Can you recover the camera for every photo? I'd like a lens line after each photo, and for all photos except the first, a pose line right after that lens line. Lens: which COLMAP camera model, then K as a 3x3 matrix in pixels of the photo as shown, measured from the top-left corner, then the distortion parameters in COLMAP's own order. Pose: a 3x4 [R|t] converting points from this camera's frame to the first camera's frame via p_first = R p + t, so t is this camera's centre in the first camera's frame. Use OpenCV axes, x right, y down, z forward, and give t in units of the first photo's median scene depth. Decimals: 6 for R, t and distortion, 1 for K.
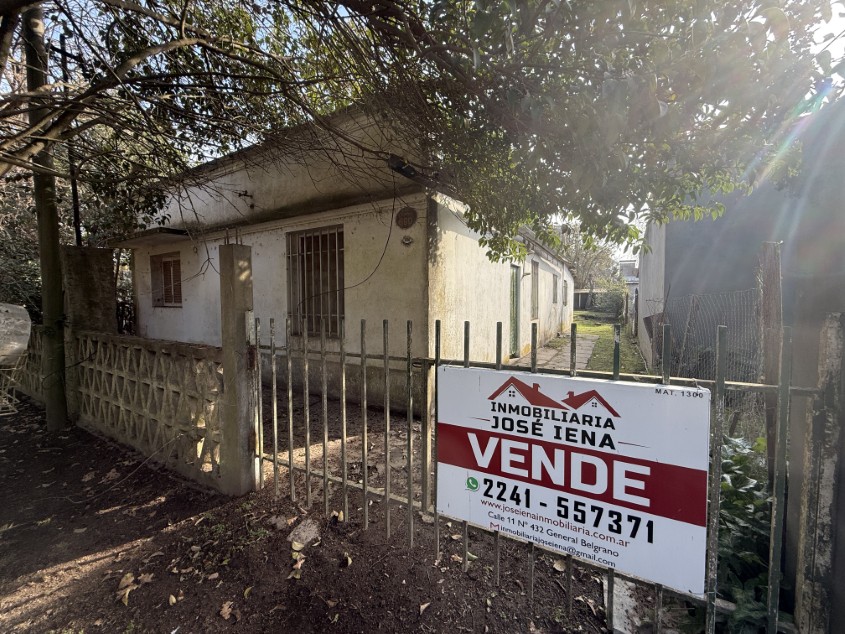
lens RADIAL K [[340.6, 0, 424.1], [0, 340.6, 319.4], [0, 0, 1]] dist [-0.000792, 0.000518]
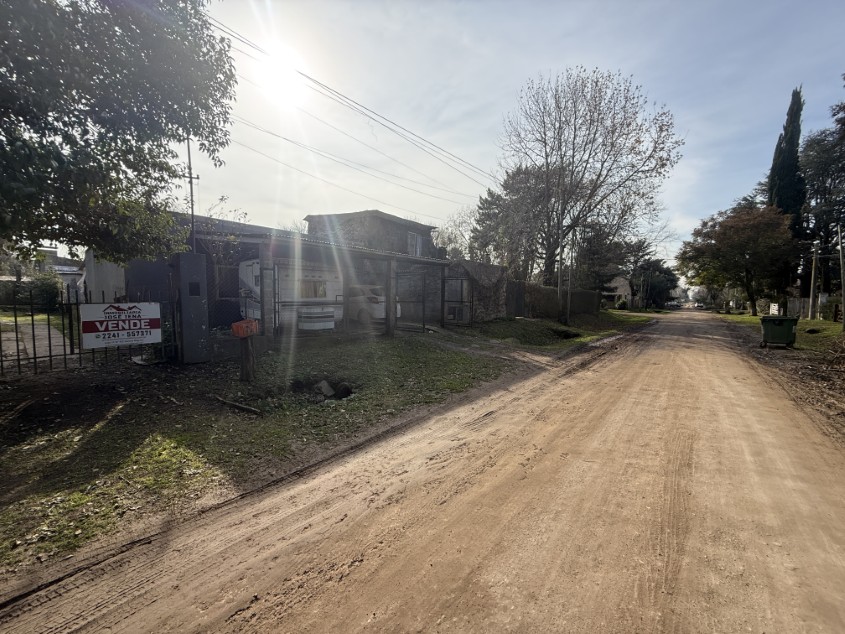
lens RADIAL K [[340.6, 0, 419.9], [0, 340.6, 313.3], [0, 0, 1]] dist [-0.000792, 0.000518]
pose [[0.173696, -0.048856, 0.983587, -1.060212], [0.045376, 0.998105, 0.041564, 0.094435], [-0.983753, 0.037412, 0.175584, -1.129537]]
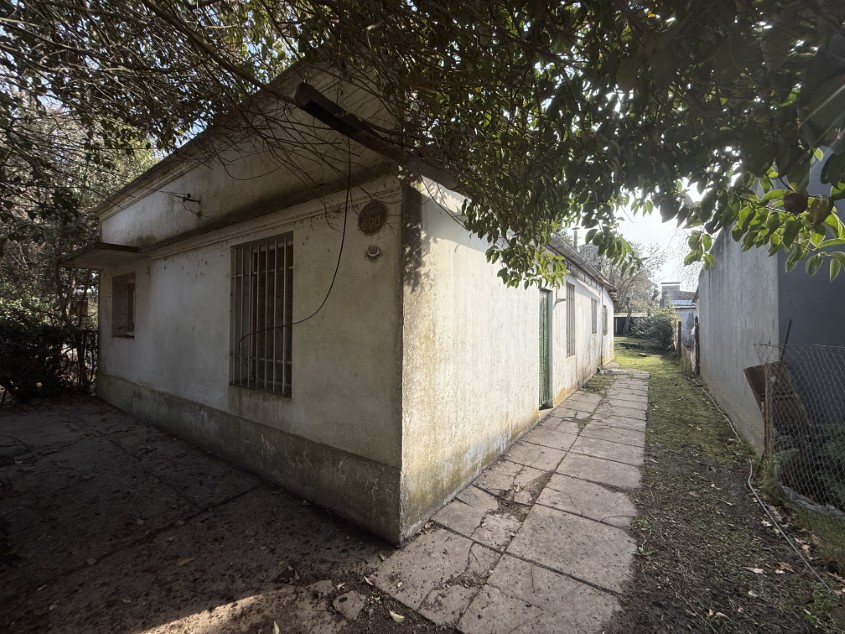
lens RADIAL K [[340.6, 0, 425.4], [0, 340.6, 319.4], [0, 0, 1]] dist [-0.000792, 0.000518]
pose [[0.997001, 0.008644, -0.076906, 0.097571], [-0.013471, 0.997956, -0.062463, -0.067400], [0.076209, 0.063311, 0.995080, 0.376039]]
